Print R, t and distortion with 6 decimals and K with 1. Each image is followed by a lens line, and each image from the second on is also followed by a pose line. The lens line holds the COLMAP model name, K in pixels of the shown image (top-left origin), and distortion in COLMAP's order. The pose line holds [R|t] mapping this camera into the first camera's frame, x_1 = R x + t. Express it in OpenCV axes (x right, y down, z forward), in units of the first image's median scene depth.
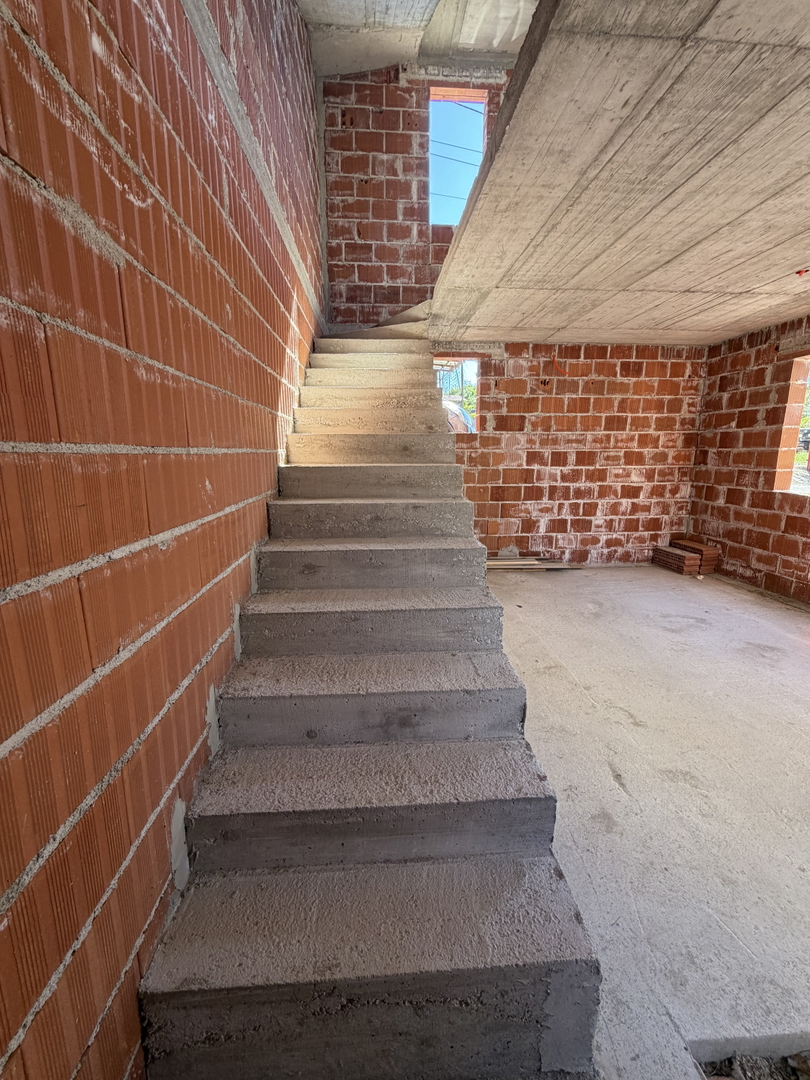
lens RADIAL K [[429.5, 0, 403.9], [0, 429.5, 536.4], [0, 0, 1]] dist [-0.000636, -0.000534]
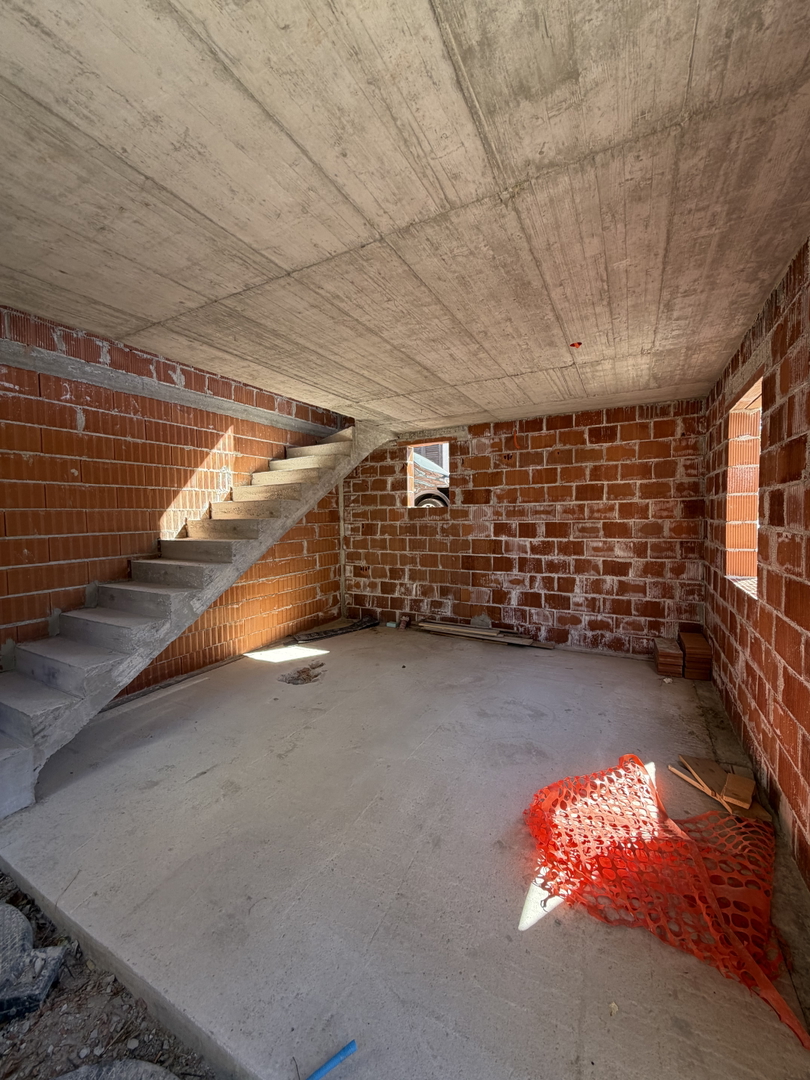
lens RADIAL K [[429.5, 0, 402.5], [0, 429.5, 535.7], [0, 0, 1]] dist [-0.000636, -0.000534]
pose [[0.839651, 0.015244, -0.542913, 0.656723], [-0.090613, 0.989528, -0.112355, -0.032946], [0.535514, 0.143534, 0.832239, 0.037031]]
